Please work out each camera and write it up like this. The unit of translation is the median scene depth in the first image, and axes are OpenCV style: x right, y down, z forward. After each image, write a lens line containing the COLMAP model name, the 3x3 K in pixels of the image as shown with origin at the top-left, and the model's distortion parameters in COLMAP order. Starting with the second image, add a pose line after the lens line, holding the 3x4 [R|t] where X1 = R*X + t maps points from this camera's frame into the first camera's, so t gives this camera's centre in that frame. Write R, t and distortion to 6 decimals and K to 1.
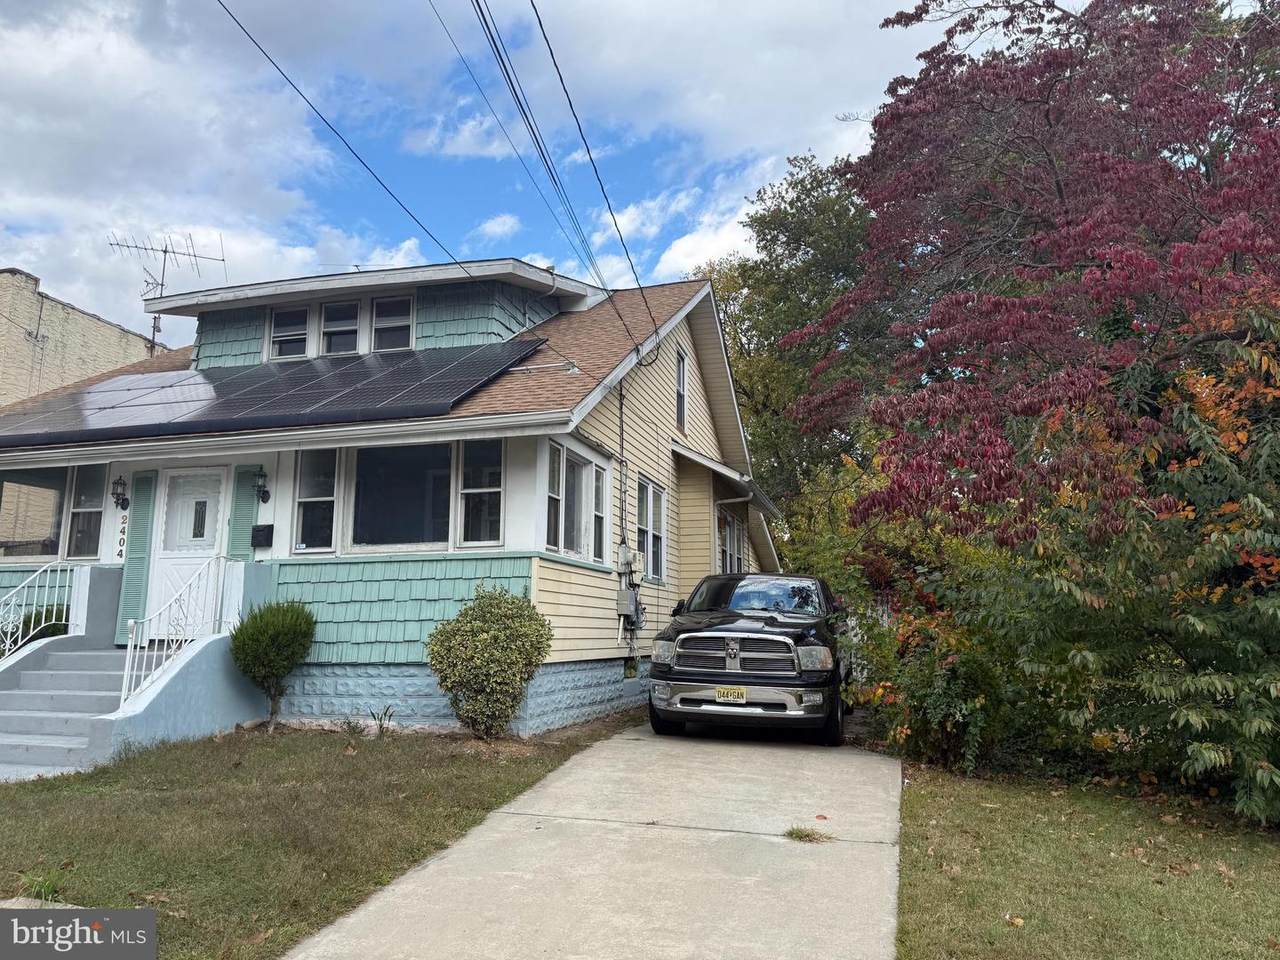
lens RADIAL K [[893.6, 0, 640.0], [0, 893.6, 480.0], [0, 0, 1]] dist [0.135943, -0.190527]
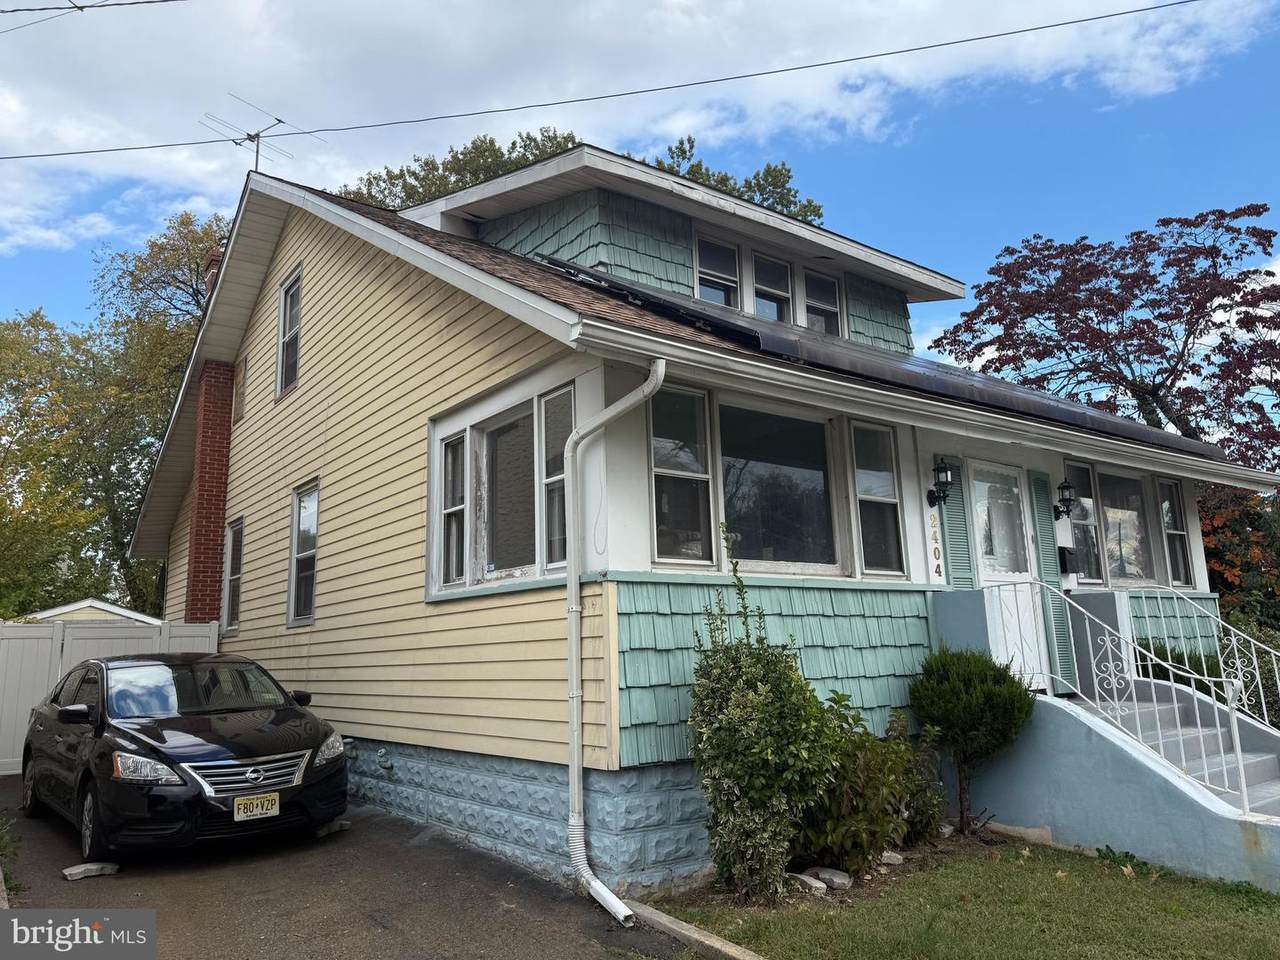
lens RADIAL K [[893.6, 0, 640.0], [0, 893.6, 480.0], [0, 0, 1]] dist [0.135943, -0.190527]
pose [[0.597733, 0.128302, 0.791362, -1.275531], [-0.102811, 0.991228, -0.083050, 0.094715], [-0.795076, -0.031719, 0.605680, 0.779315]]
